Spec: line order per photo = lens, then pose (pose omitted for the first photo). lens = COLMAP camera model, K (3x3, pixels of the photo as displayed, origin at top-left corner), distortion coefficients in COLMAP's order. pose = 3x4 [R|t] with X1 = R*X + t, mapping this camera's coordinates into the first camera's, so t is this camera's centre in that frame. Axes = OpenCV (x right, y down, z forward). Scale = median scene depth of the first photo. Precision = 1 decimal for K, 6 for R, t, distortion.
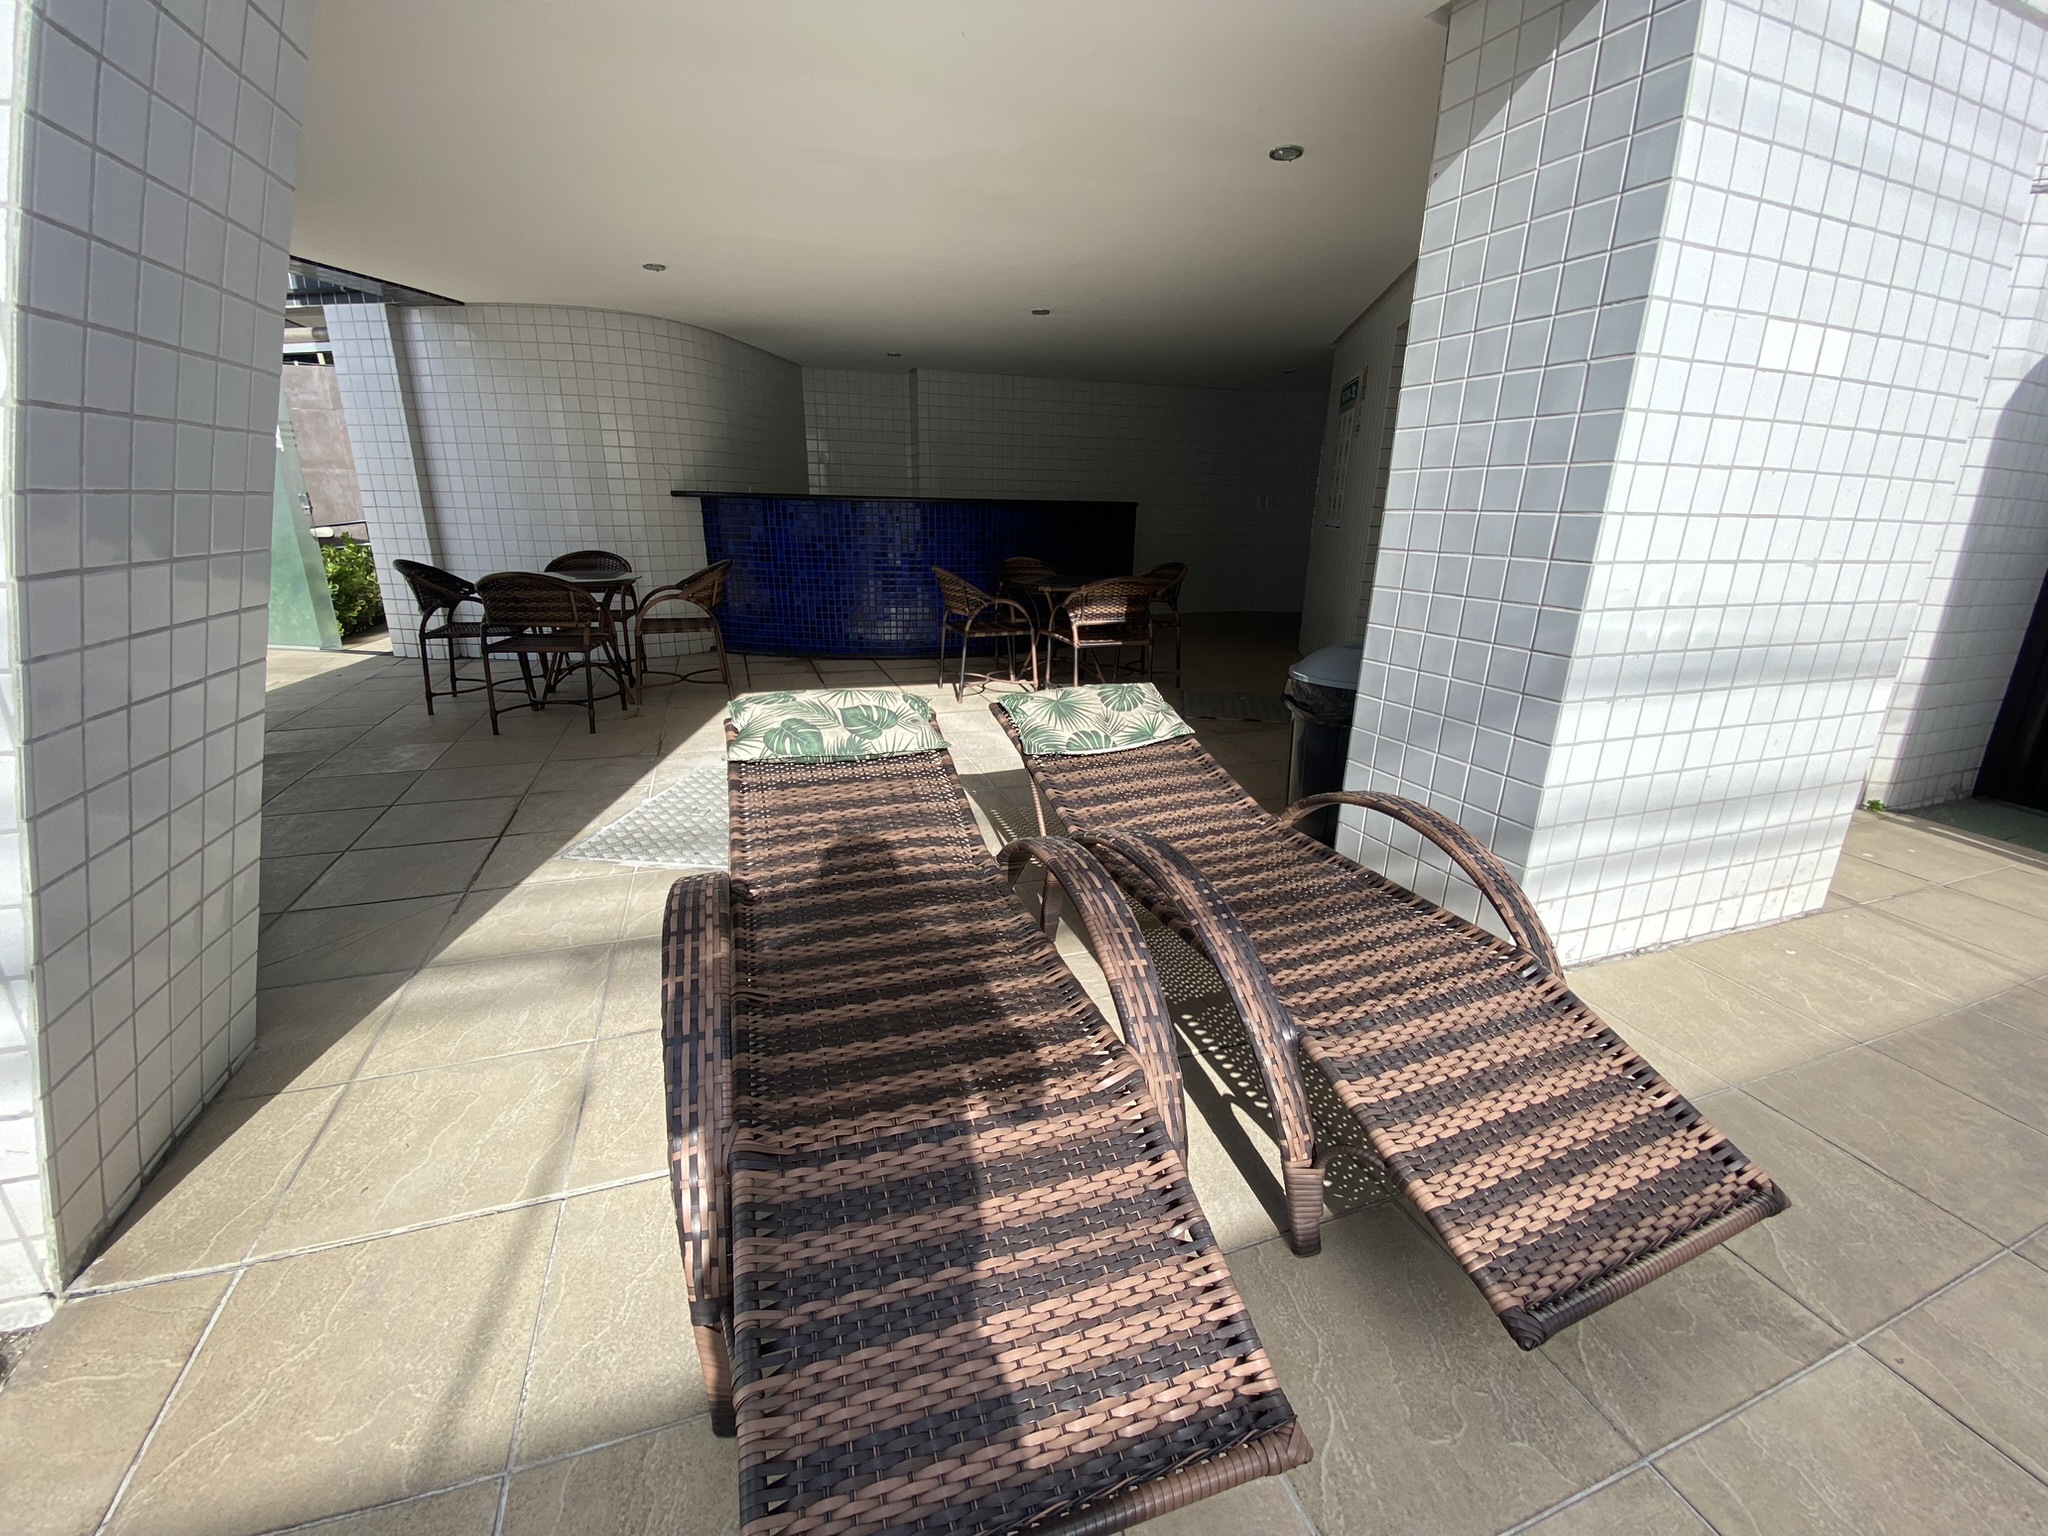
lens RADIAL K [[827.3, 0, 1027.5], [0, 827.3, 760.7], [0, 0, 1]] dist [-0.002048, -0.000017]
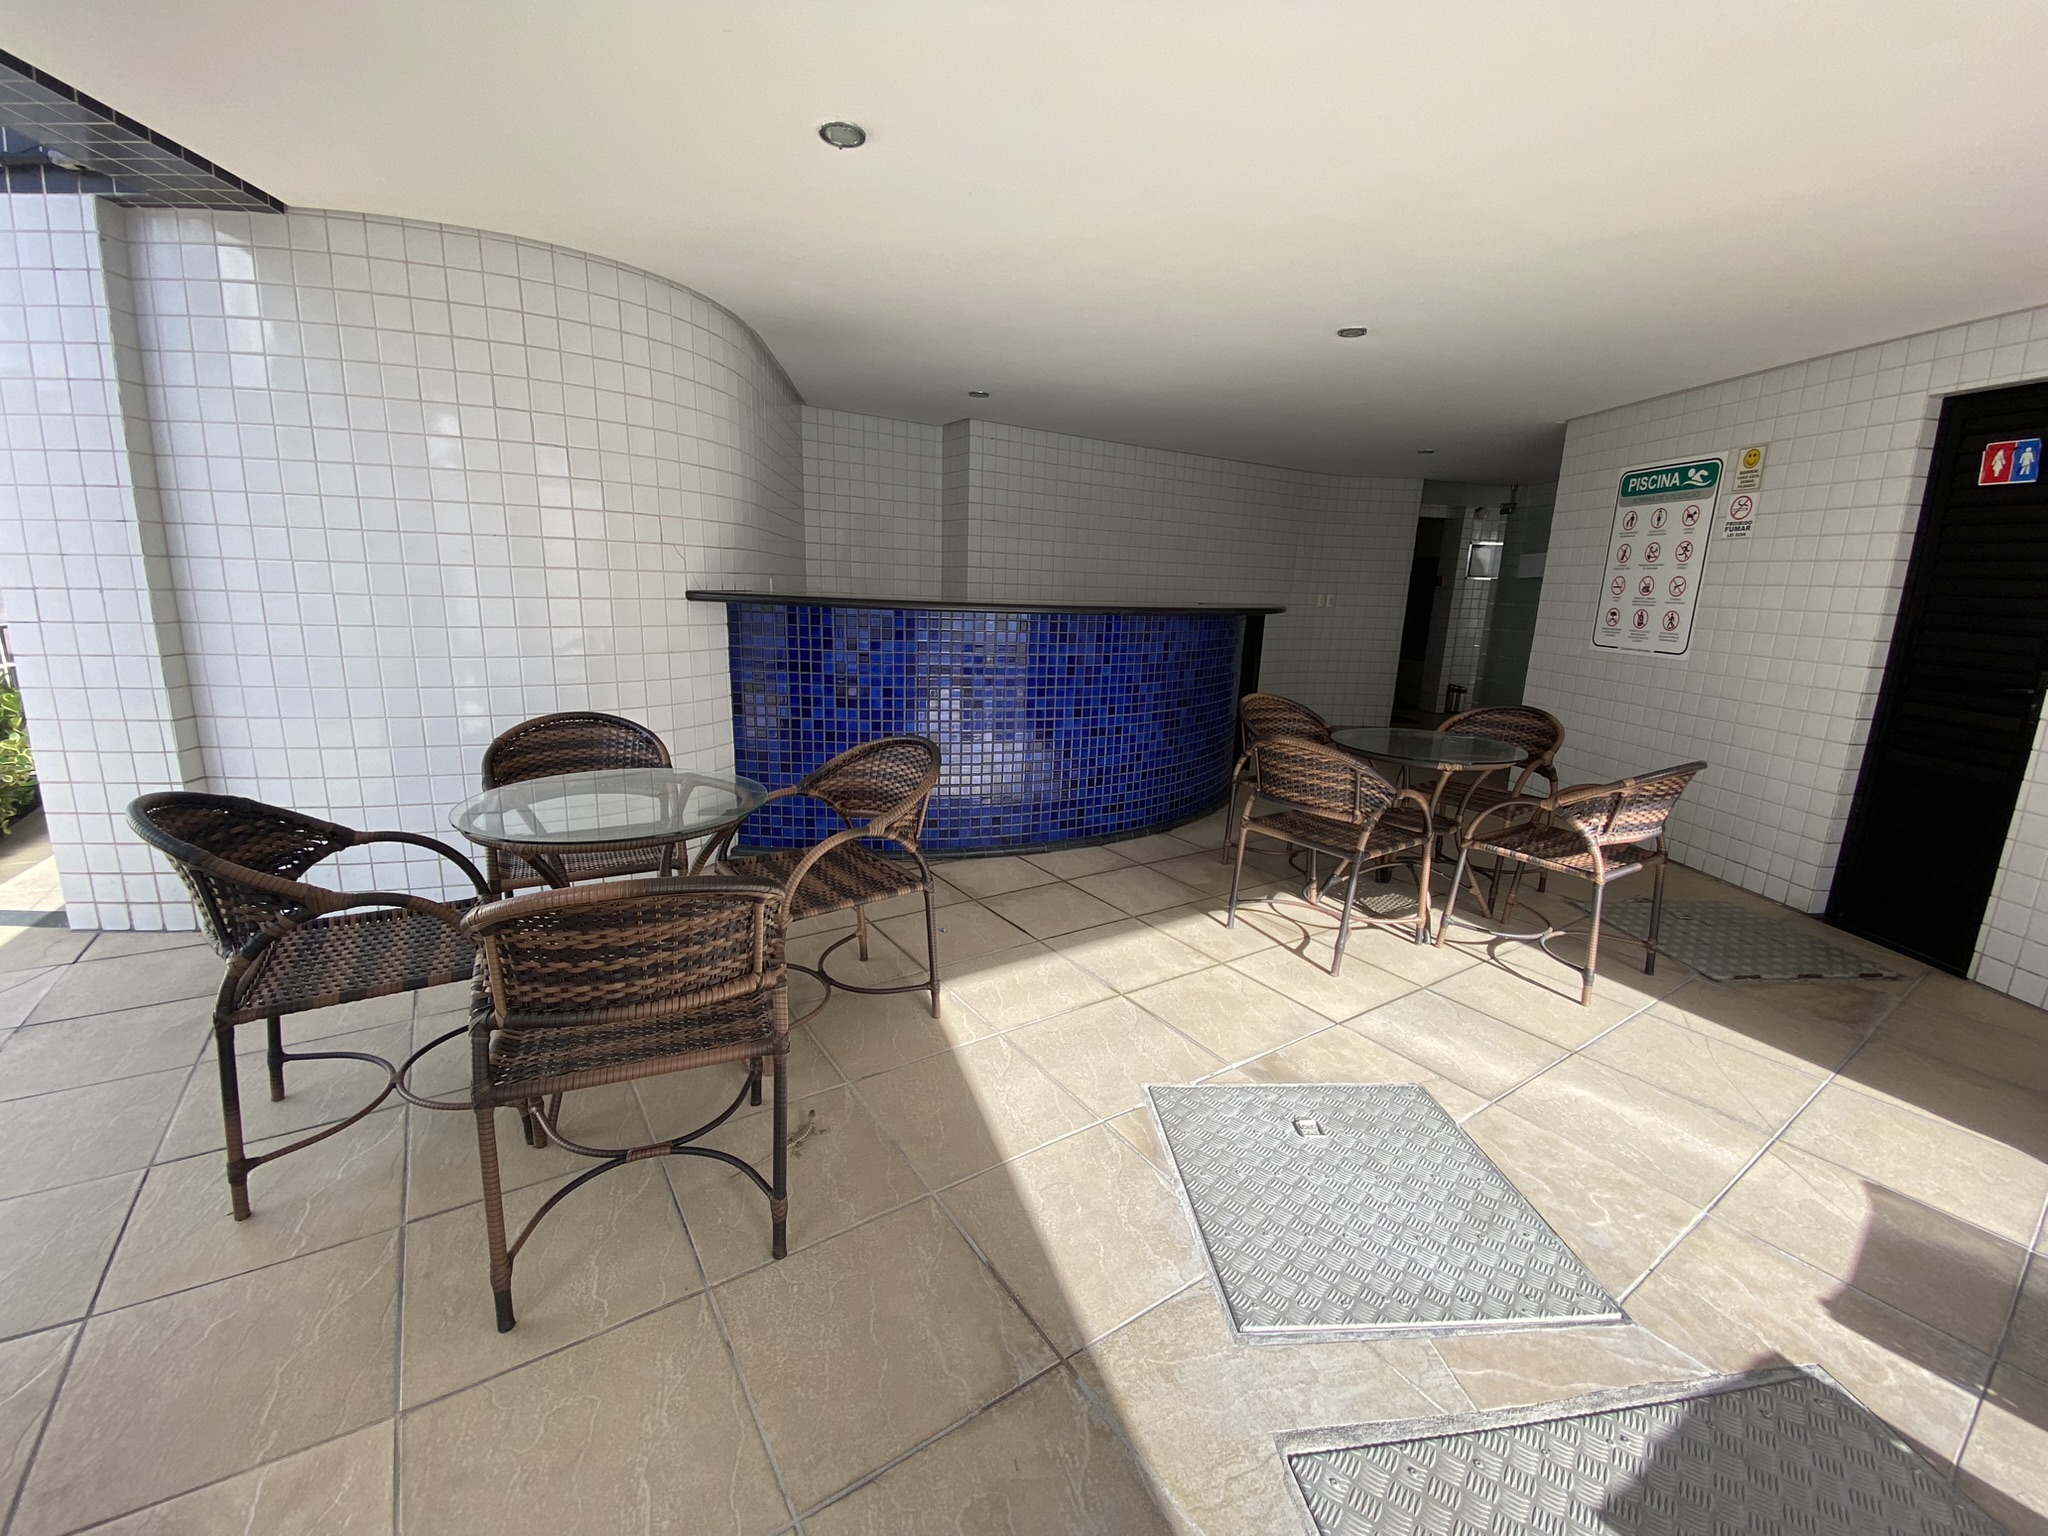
lens RADIAL K [[829.8, 0, 1024.5], [0, 829.8, 768.2], [0, 0, 1]] dist [-0.003257, -0.000714]
pose [[0.971074, -0.042161, 0.235026, -0.364258], [0.061144, 0.995376, -0.074075, -0.158883], [-0.230816, 0.086303, 0.969162, 0.434573]]
